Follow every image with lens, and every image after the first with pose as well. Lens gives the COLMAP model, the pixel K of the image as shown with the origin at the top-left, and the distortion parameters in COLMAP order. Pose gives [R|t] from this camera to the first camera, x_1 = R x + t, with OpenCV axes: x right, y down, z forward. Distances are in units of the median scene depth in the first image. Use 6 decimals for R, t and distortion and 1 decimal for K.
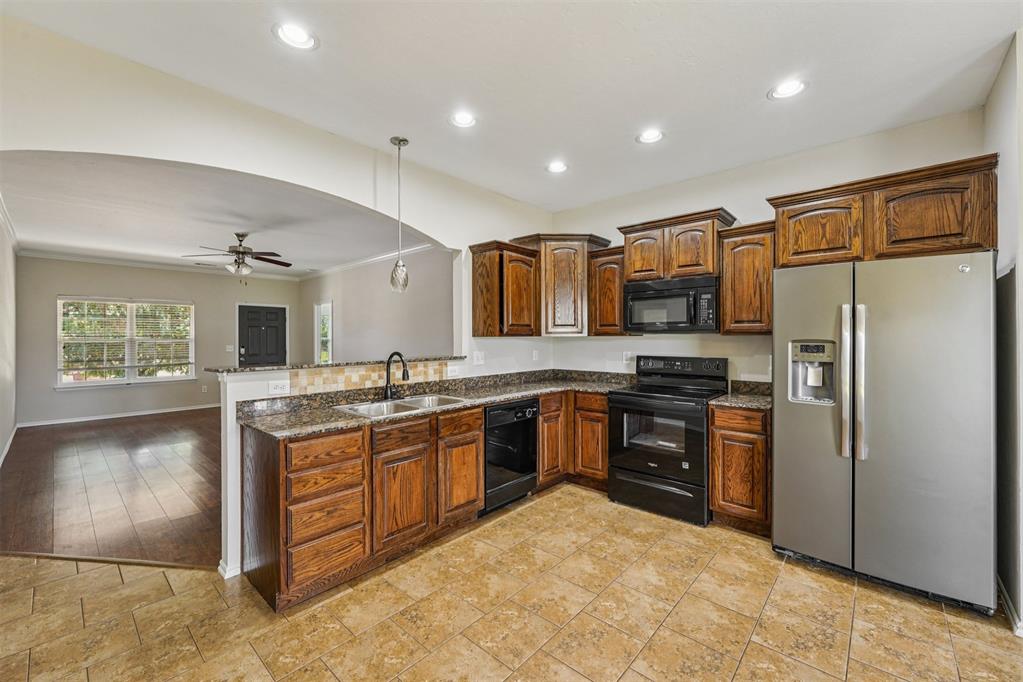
lens RADIAL K [[414.4, 0, 510.1], [0, 414.4, 337.7], [0, 0, 1]] dist [-0.008270, 0.000646]
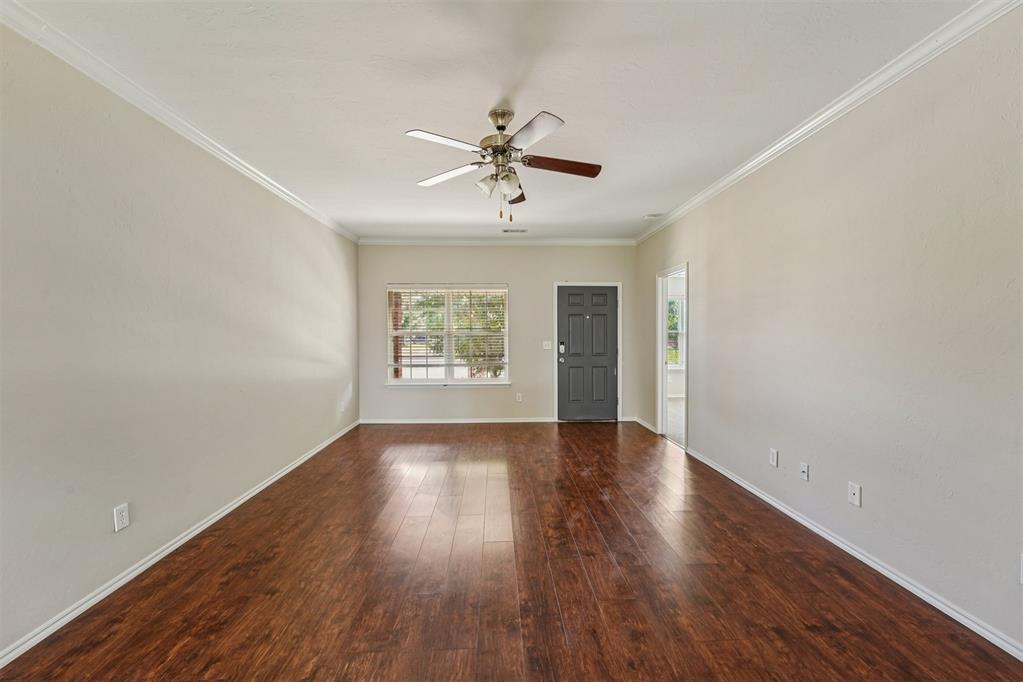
lens RADIAL K [[414.4, 0, 507.7], [0, 414.4, 336.2], [0, 0, 1]] dist [-0.008270, 0.000646]
pose [[0.695599, 0.010753, -0.718350, -0.193102], [-0.000024, 0.999888, 0.014944, -0.000904], [0.718430, -0.010378, 0.695522, 0.427673]]
